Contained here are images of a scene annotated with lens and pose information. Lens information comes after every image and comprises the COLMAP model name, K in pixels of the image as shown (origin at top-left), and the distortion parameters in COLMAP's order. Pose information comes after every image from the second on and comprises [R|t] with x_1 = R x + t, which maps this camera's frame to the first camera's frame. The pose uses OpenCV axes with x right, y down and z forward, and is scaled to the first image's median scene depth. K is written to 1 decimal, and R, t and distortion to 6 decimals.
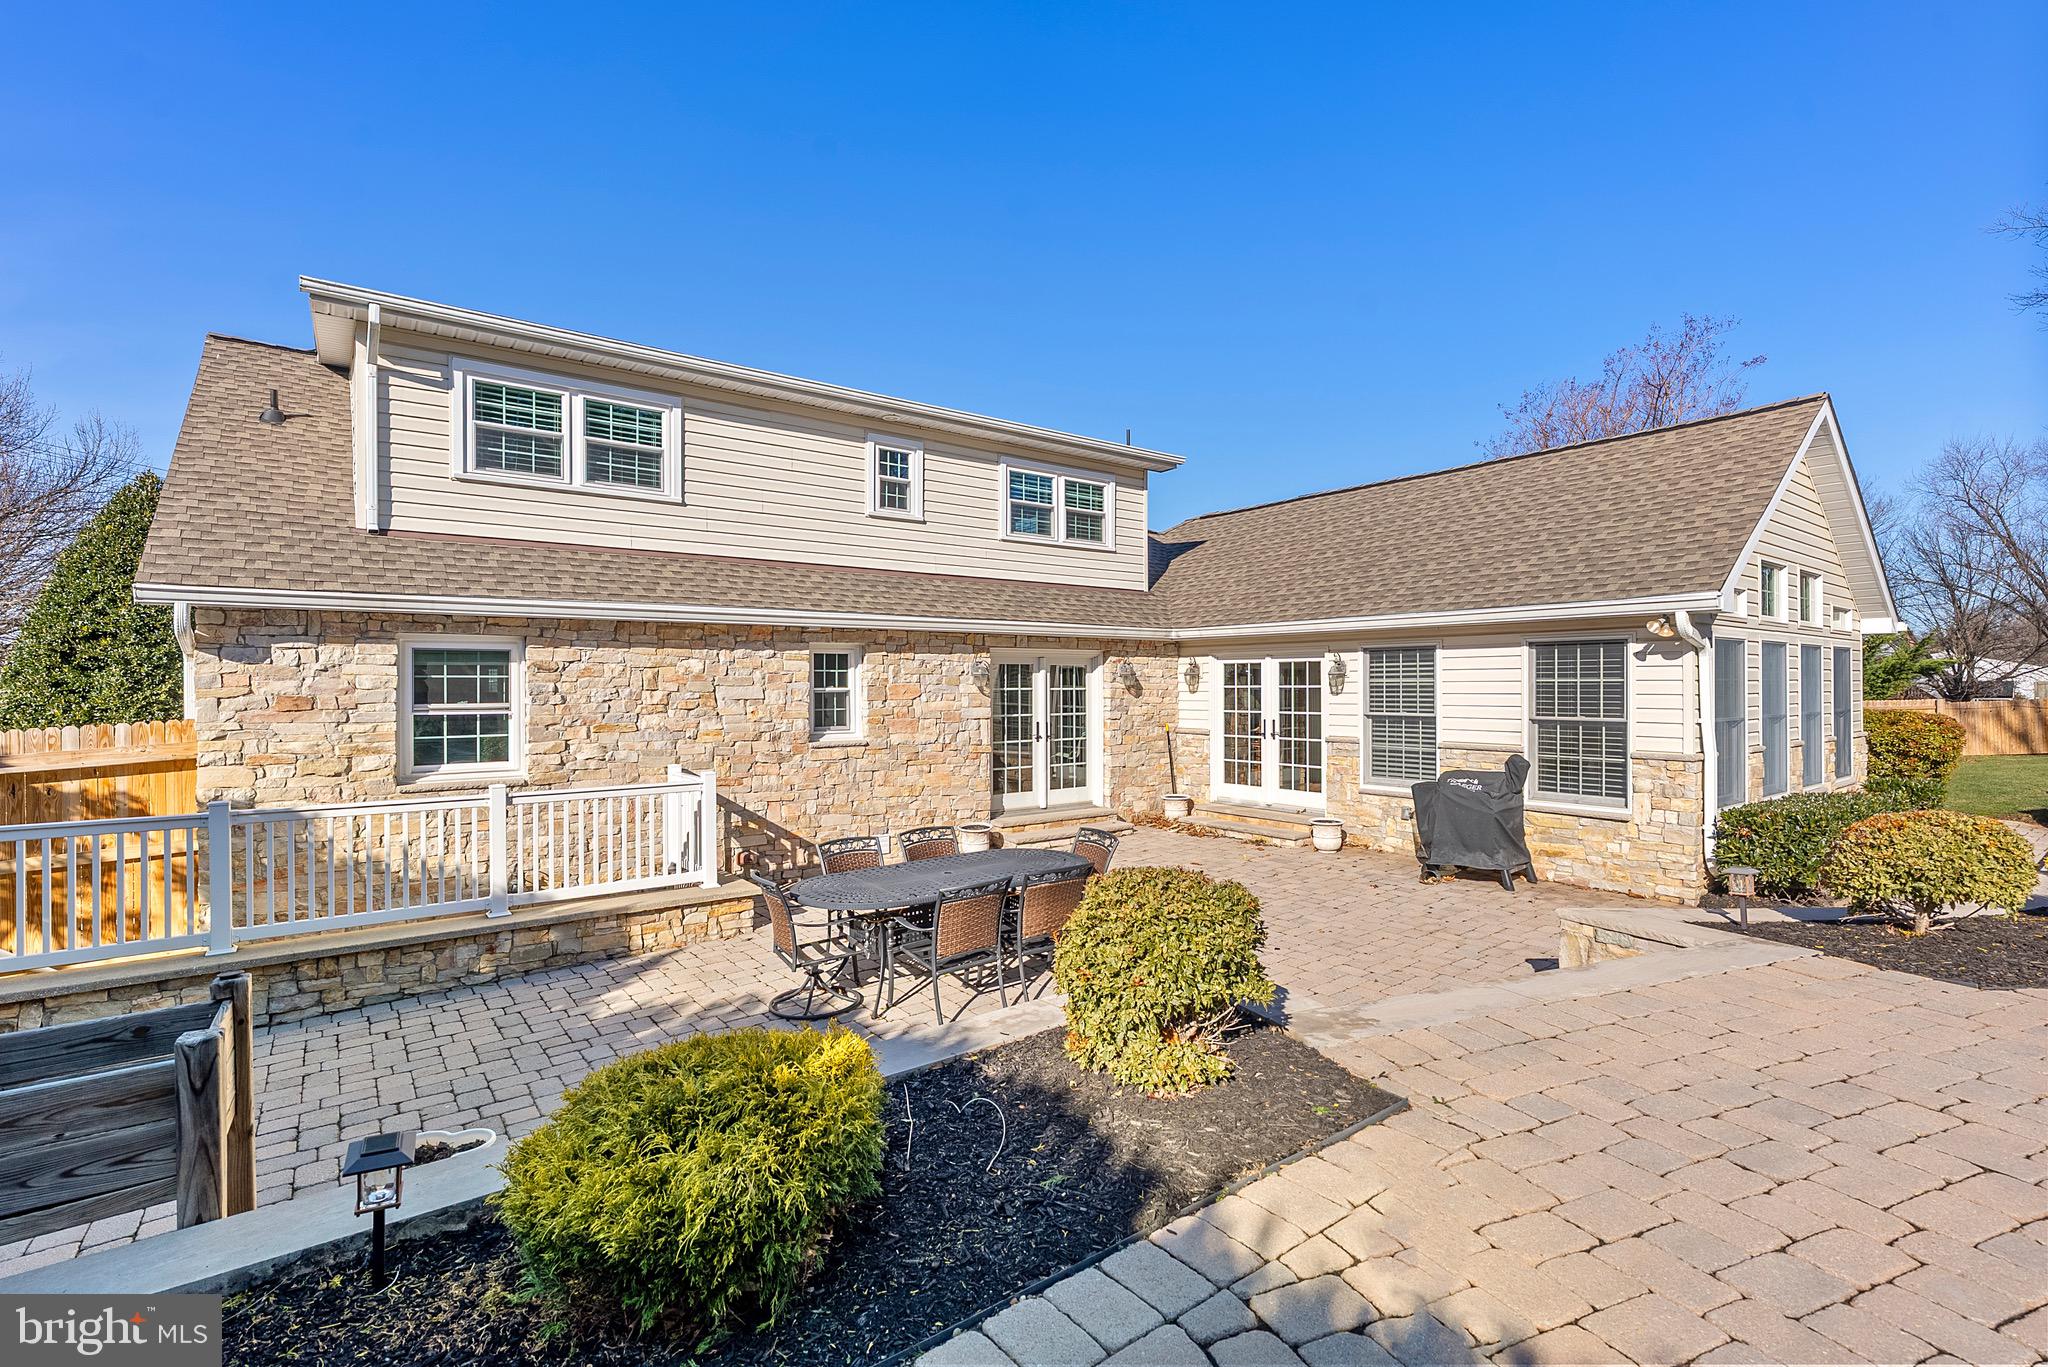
lens RADIAL K [[926.8, 0, 1016.3], [0, 926.8, 680.4], [0, 0, 1]] dist [-0.003101, 0.000689]
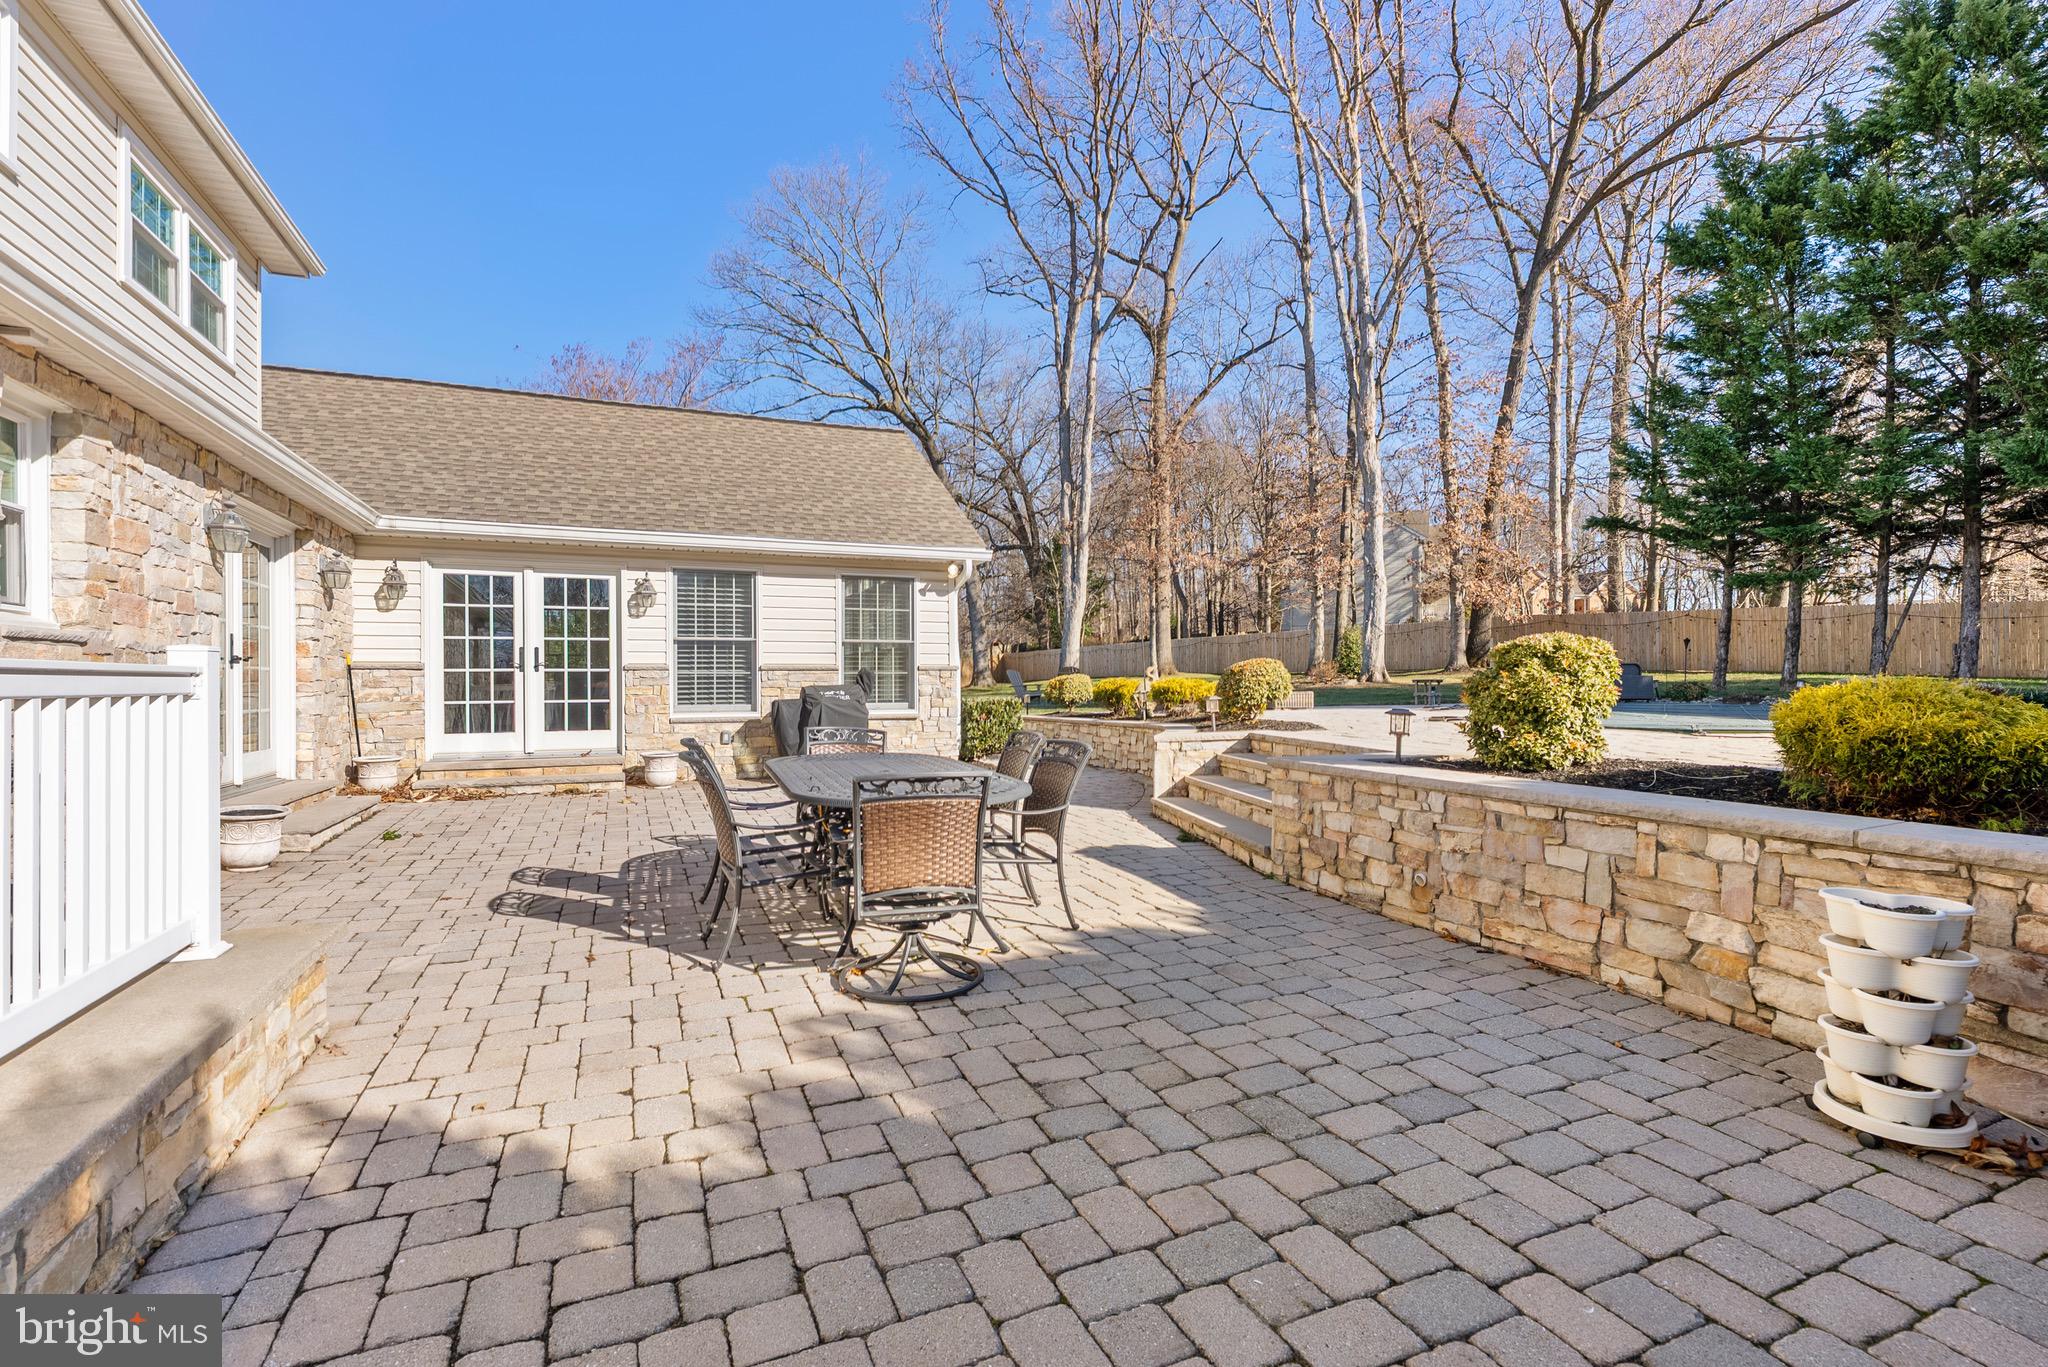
lens RADIAL K [[926.8, 0, 1019.8], [0, 926.8, 684.4], [0, 0, 1]] dist [-0.003101, 0.000689]
pose [[0.239232, 0.001019, 0.970962, -0.454431], [0.000704, 0.999999, -0.001223, 0.084045], [-0.970962, 0.000976, 0.239231, 0.436262]]
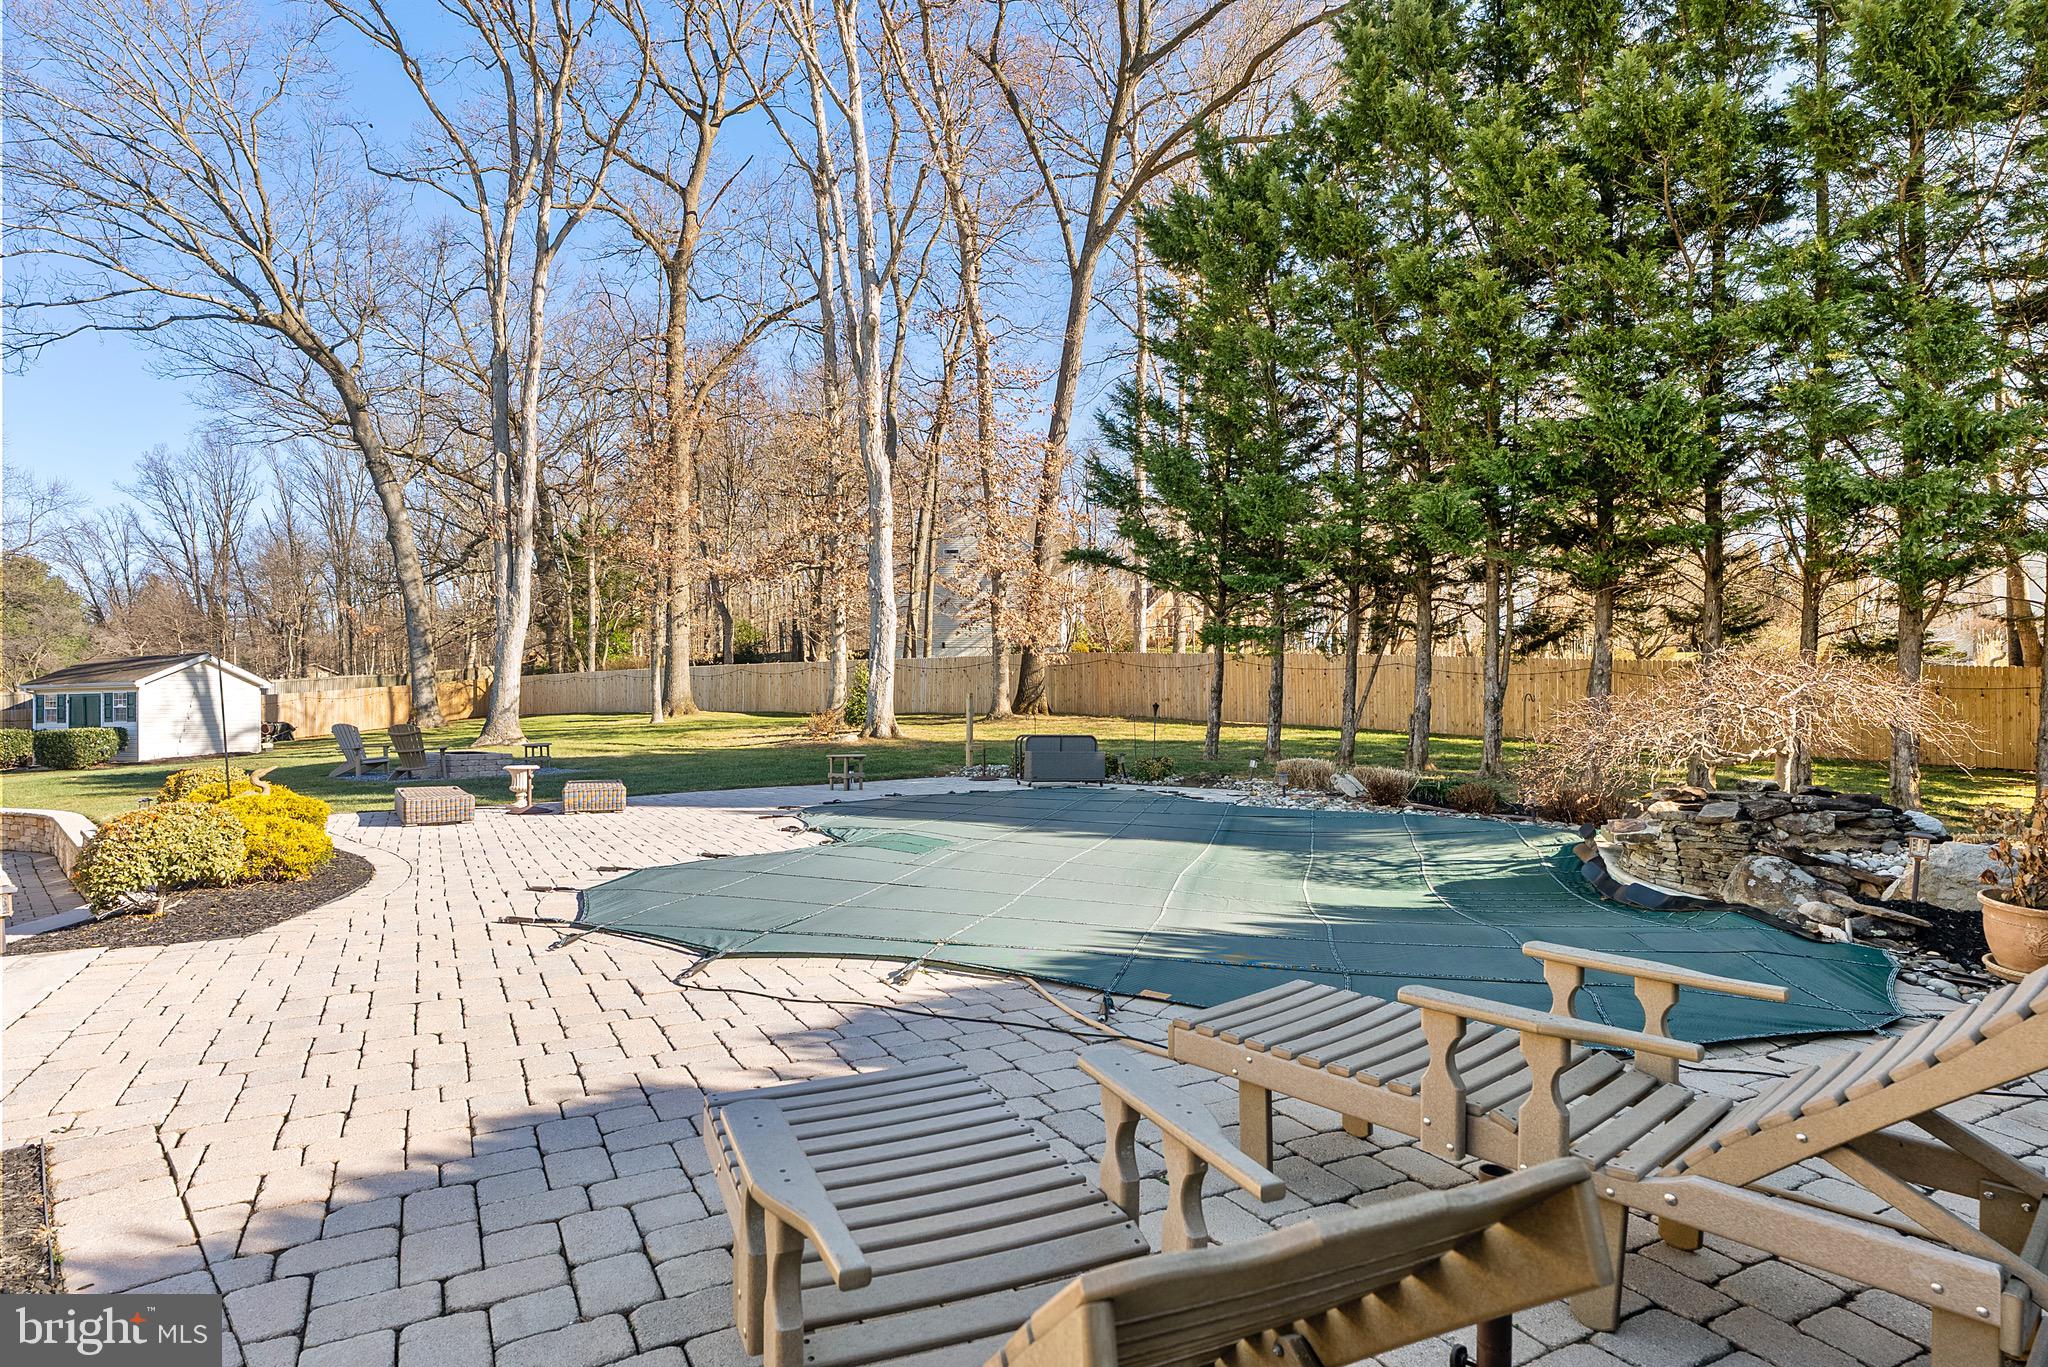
lens RADIAL K [[1119.7, 0, 1022.8], [0, 1119.7, 692.9], [0, 0, 1]] dist [-0.011767, 0.001537]
pose [[-0.102940, 0.011498, 0.994621, -0.405906], [-0.005862, 0.999909, -0.012166, 0.069621], [-0.994670, -0.007083, -0.102863, 0.362597]]
